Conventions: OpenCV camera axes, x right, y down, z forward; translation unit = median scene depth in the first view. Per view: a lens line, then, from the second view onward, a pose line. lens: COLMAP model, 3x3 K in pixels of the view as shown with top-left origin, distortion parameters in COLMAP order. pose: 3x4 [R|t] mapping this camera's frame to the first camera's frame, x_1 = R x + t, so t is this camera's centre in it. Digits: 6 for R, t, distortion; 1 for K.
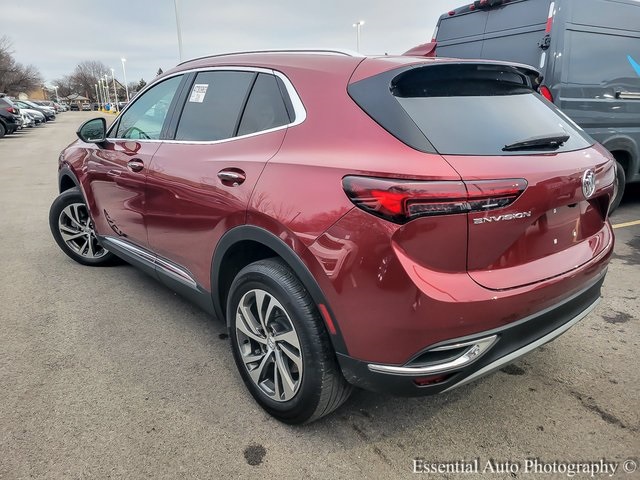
lens RADIAL K [[483.3, 0, 319.9], [0, 483.3, 269.1], [0, 0, 1]] dist [0.066819, -0.039141]
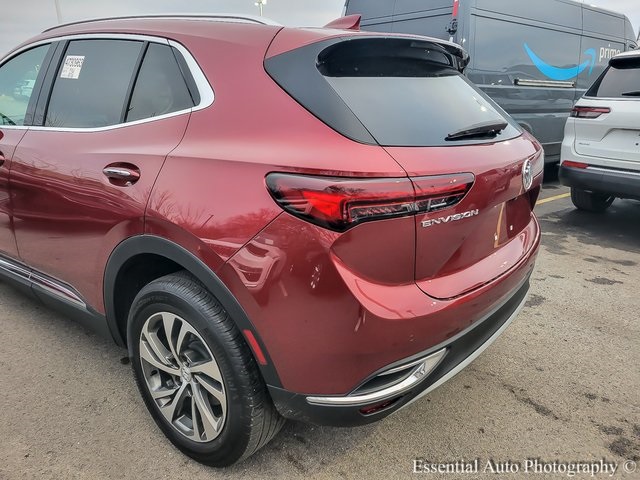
lens RADIAL K [[483.3, 0, 319.9], [0, 483.3, 269.1], [0, 0, 1]] dist [0.066819, -0.039141]
pose [[0.983486, -0.053699, 0.172835, -0.009594], [0.048615, 0.998255, 0.033519, -0.044637], [-0.174333, -0.024563, 0.984380, 0.148601]]
